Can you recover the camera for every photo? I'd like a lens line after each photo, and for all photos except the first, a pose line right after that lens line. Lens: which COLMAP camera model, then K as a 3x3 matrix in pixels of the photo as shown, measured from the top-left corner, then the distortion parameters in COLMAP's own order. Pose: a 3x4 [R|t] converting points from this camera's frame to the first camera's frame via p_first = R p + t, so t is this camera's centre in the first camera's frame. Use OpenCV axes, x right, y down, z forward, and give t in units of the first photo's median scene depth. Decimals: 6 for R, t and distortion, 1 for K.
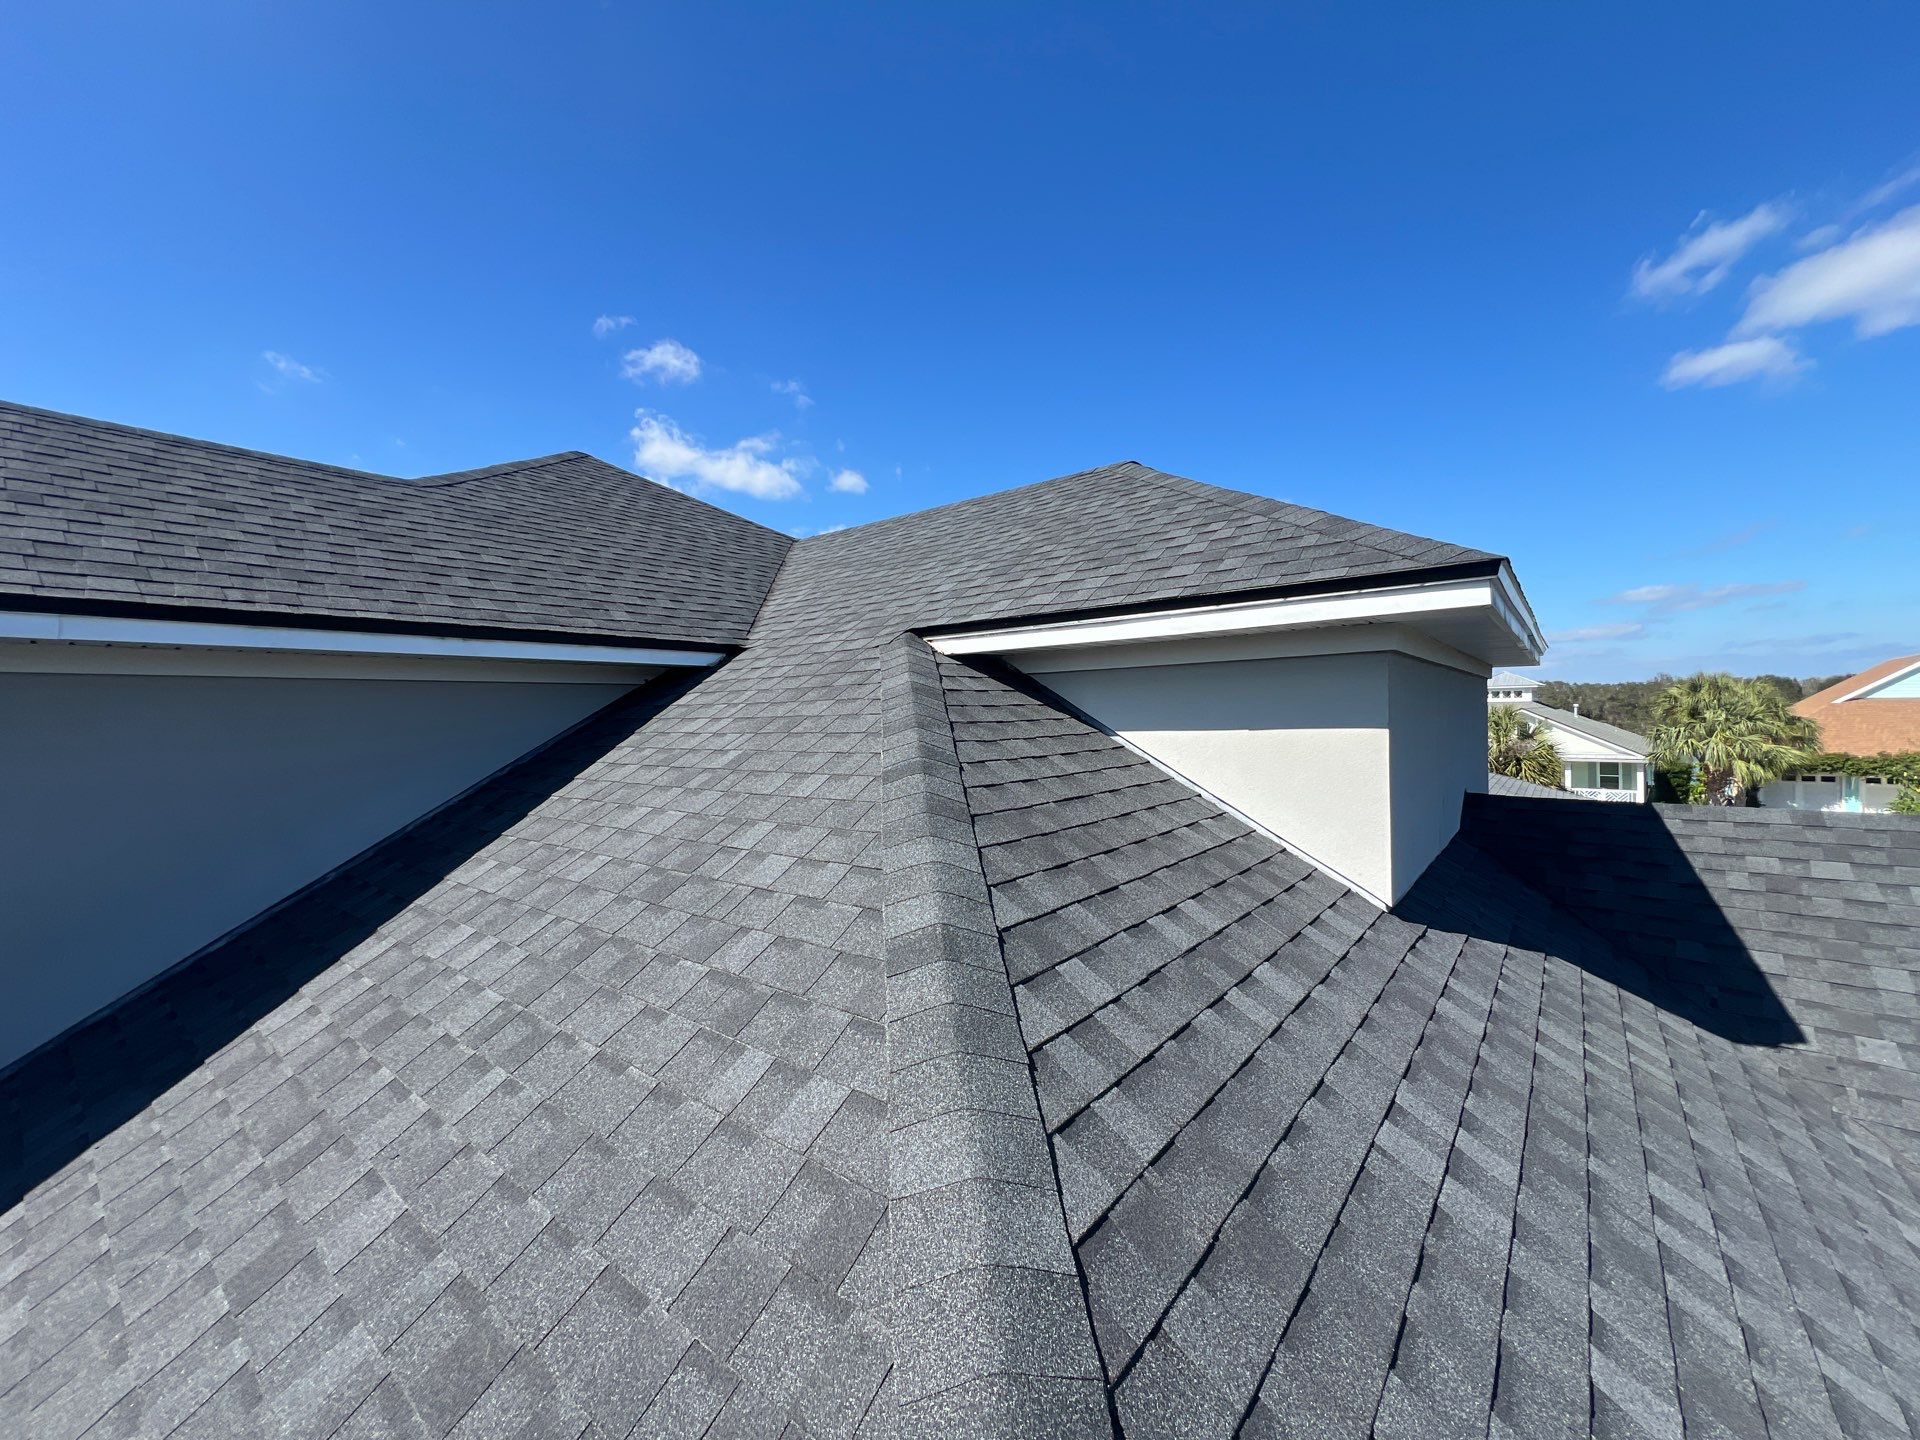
lens RADIAL K [[764.2, 0, 961.7], [0, 764.2, 718.4], [0, 0, 1]] dist [0.002080, -0.001058]
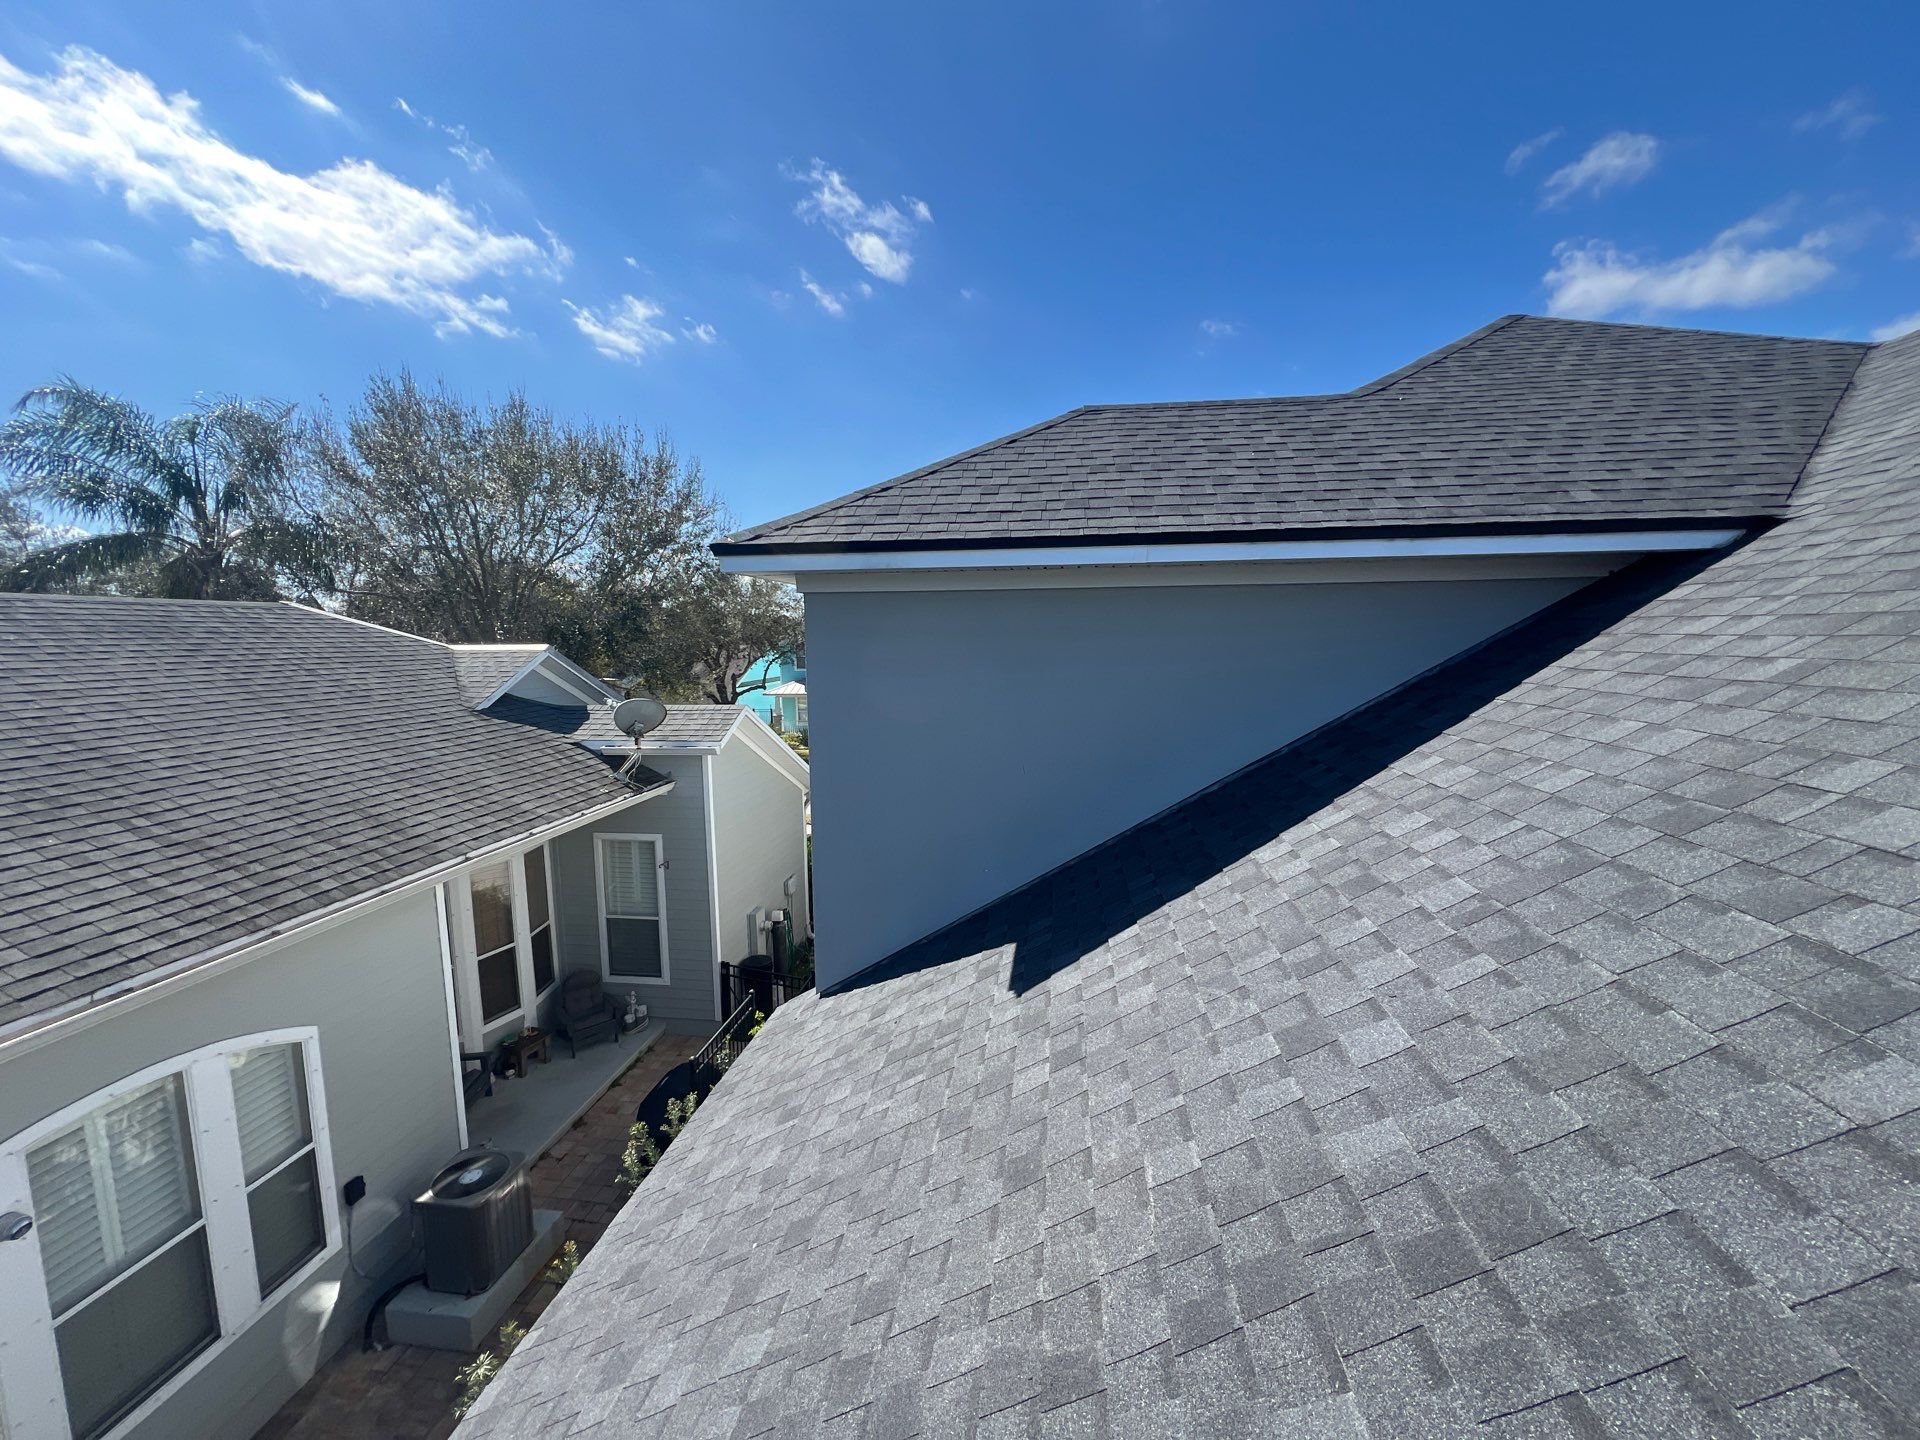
lens RADIAL K [[764.2, 0, 957.1], [0, 764.2, 722.9], [0, 0, 1]] dist [0.002080, -0.001058]
pose [[0.519006, 0.111540, -0.847462, -0.086117], [-0.003150, 0.991692, 0.128594, 0.011865], [0.854765, -0.064072, 0.515045, -0.068854]]
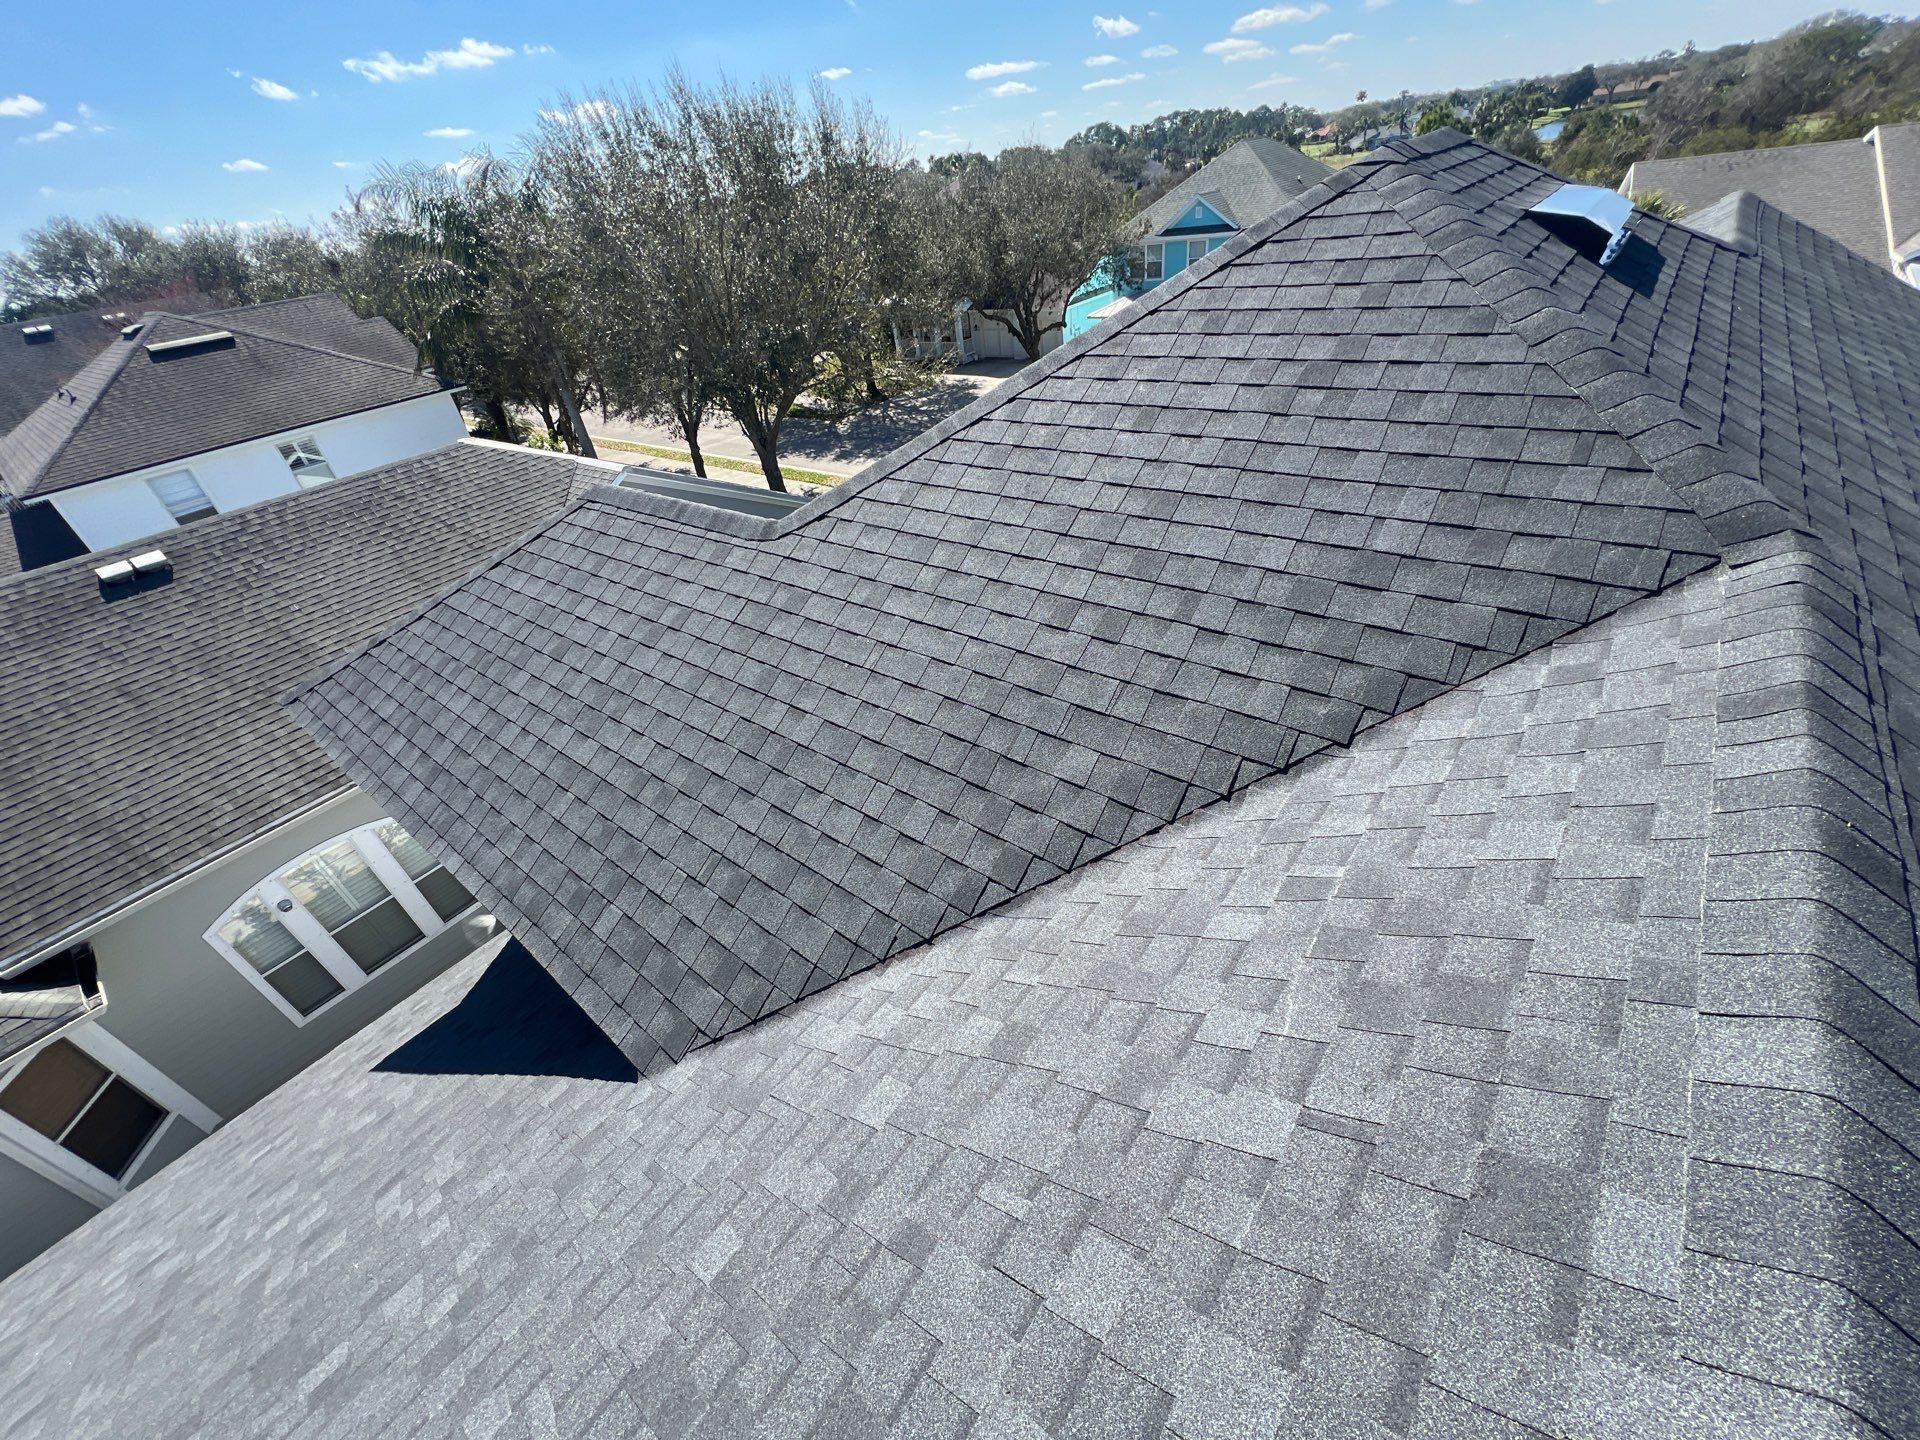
lens RADIAL K [[764.2, 0, 959.9], [0, 764.2, 713.3], [0, 0, 1]] dist [0.002080, -0.001058]
pose [[0.011728, 0.591347, -0.806332, 0.056114], [0.121484, 0.799571, 0.588156, -1.003043], [0.992524, -0.104855, -0.062462, 2.046990]]
